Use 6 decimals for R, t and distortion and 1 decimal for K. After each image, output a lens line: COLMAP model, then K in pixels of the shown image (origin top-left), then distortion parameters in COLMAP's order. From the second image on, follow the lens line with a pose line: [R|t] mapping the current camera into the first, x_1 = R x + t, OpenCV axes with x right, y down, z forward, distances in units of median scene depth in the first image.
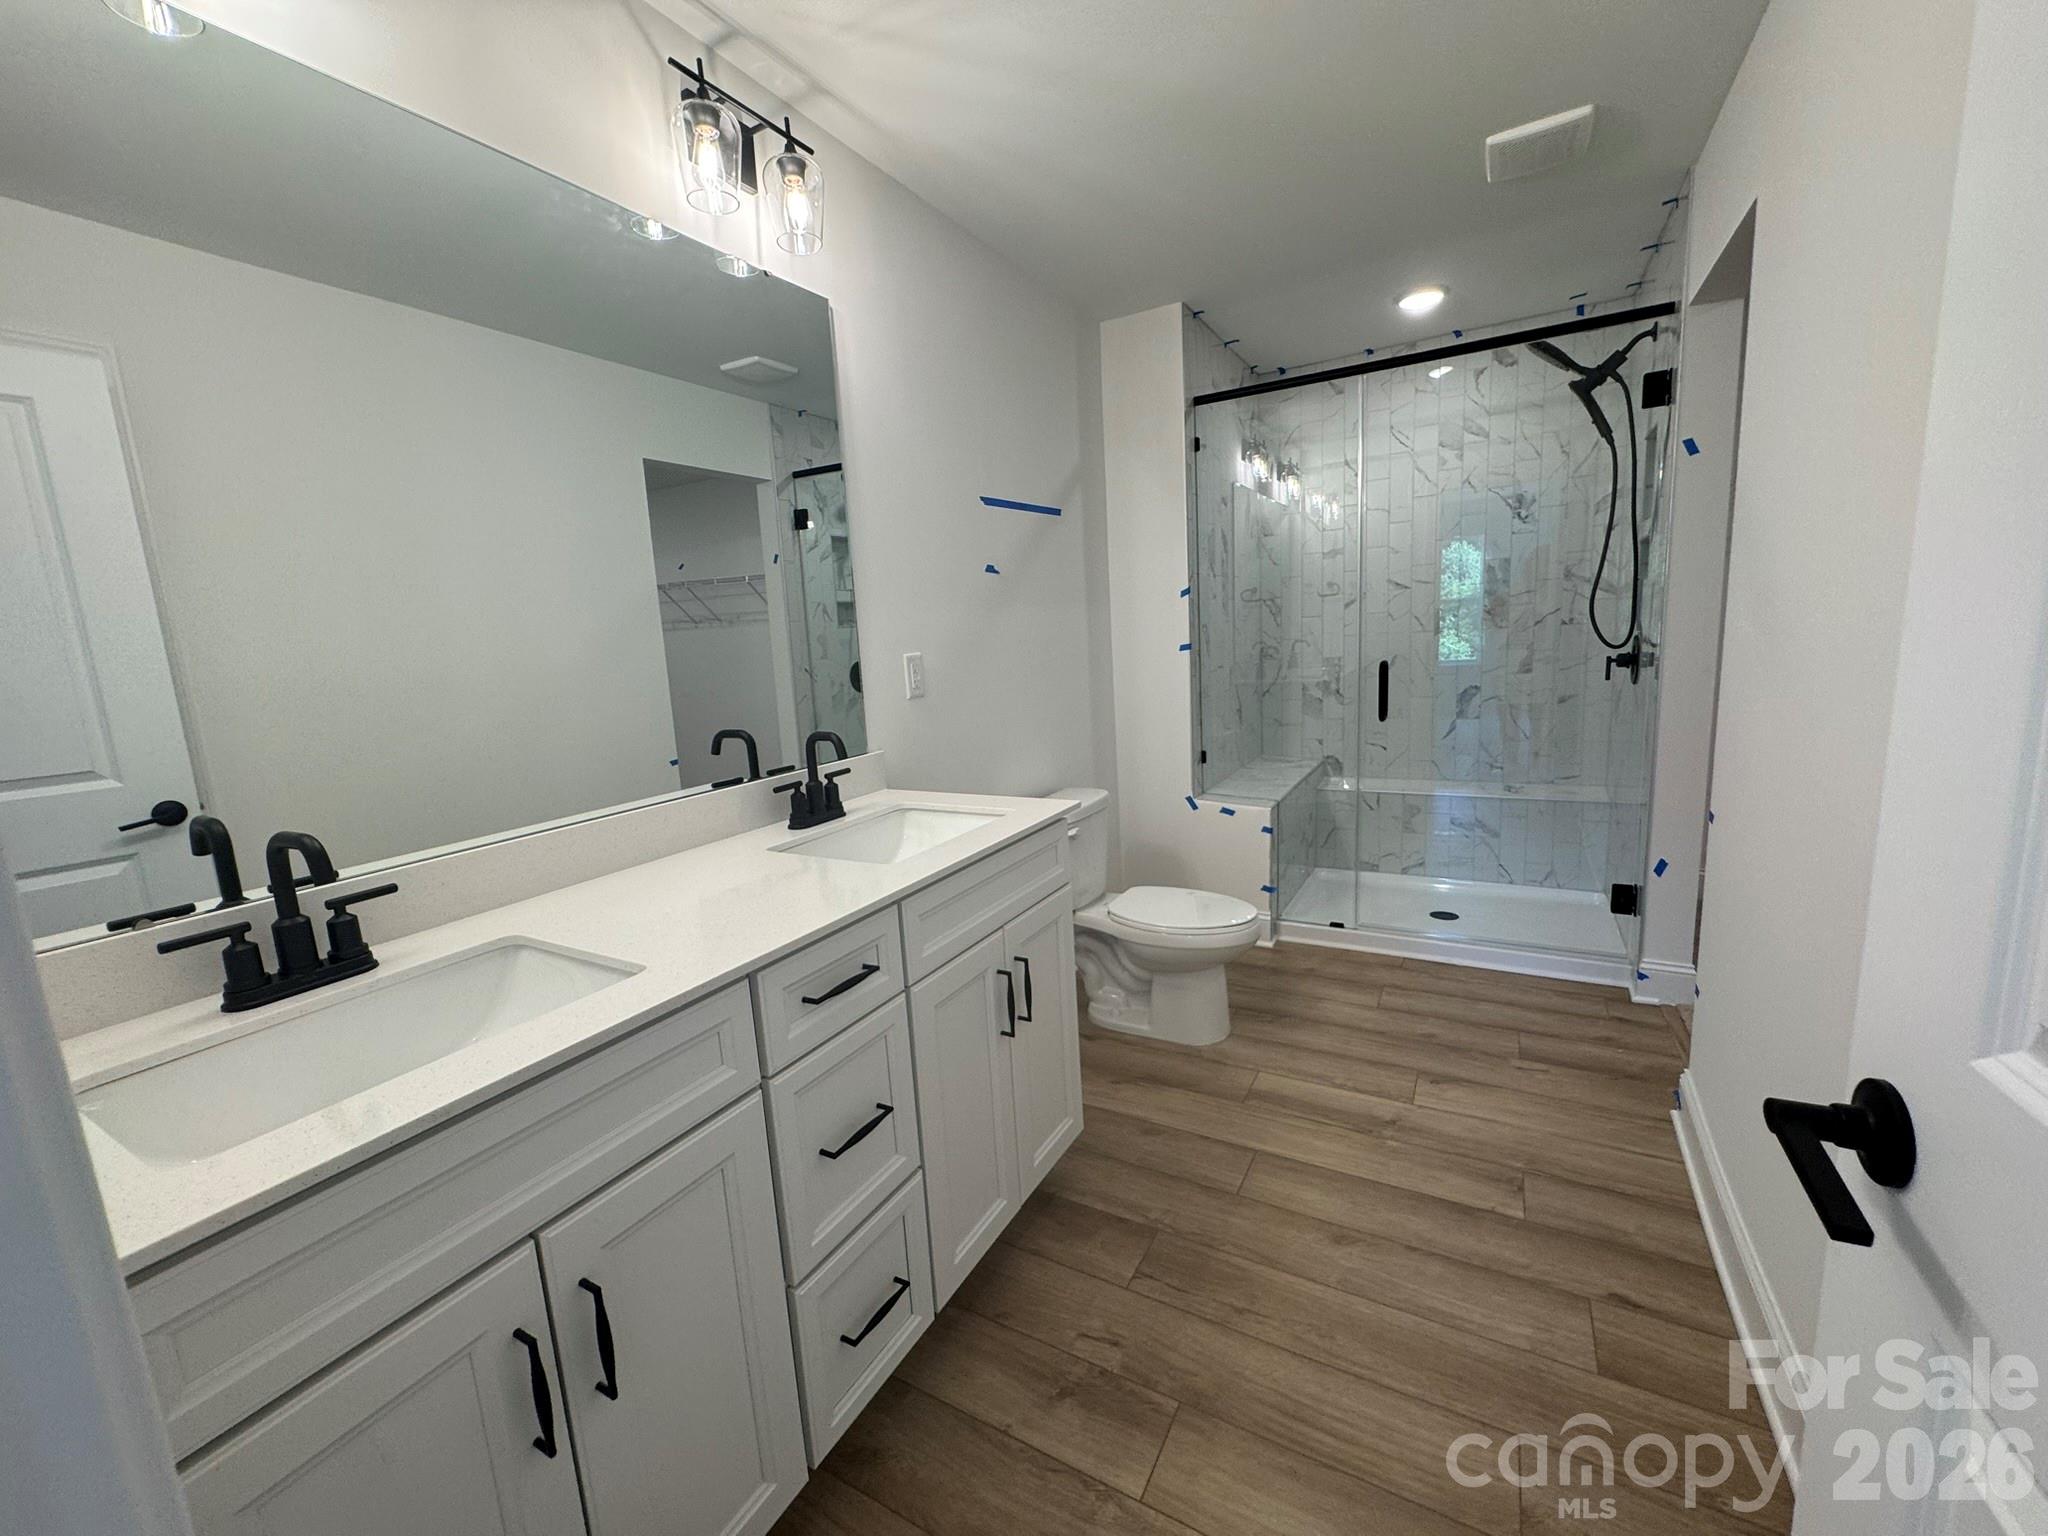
lens RADIAL K [[818.8, 0, 1033.3], [0, 818.8, 761.0], [0, 0, 1]] dist [-0.000432, -0.000388]
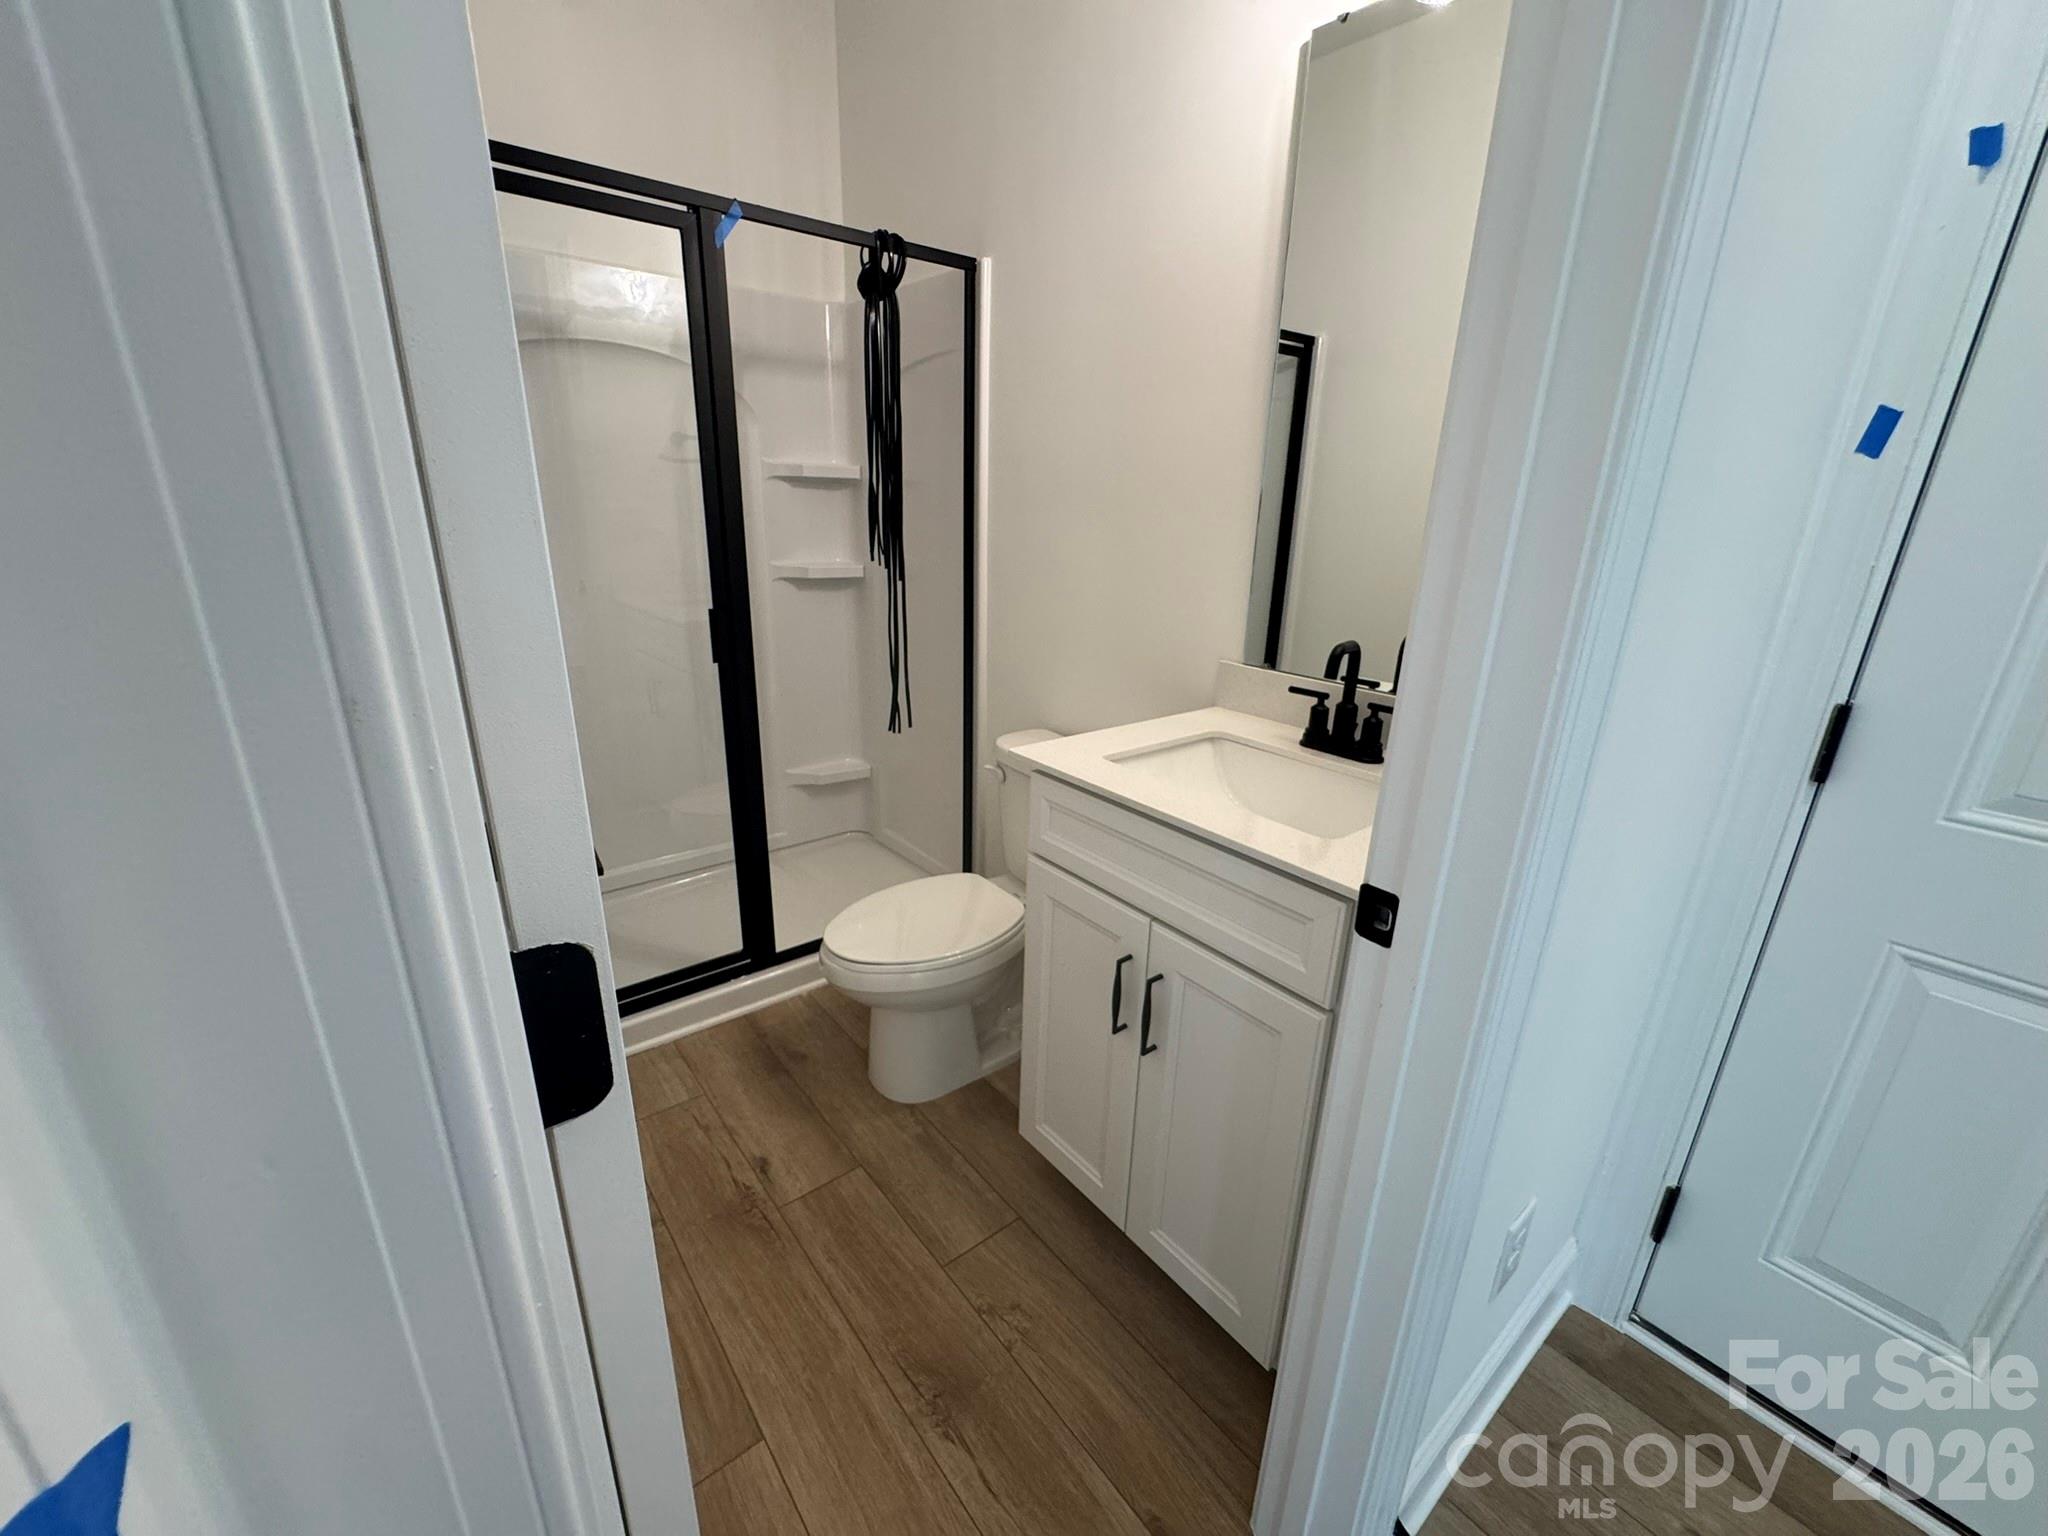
lens RADIAL K [[818.8, 0, 1038.8], [0, 818.8, 771.2], [0, 0, 1]] dist [-0.000432, -0.000388]
pose [[-0.378415, 0.323538, -0.867252, 0.559072], [-0.165533, 0.898168, 0.407300, -0.191311], [0.910715, 0.297687, -0.286324, 0.988288]]
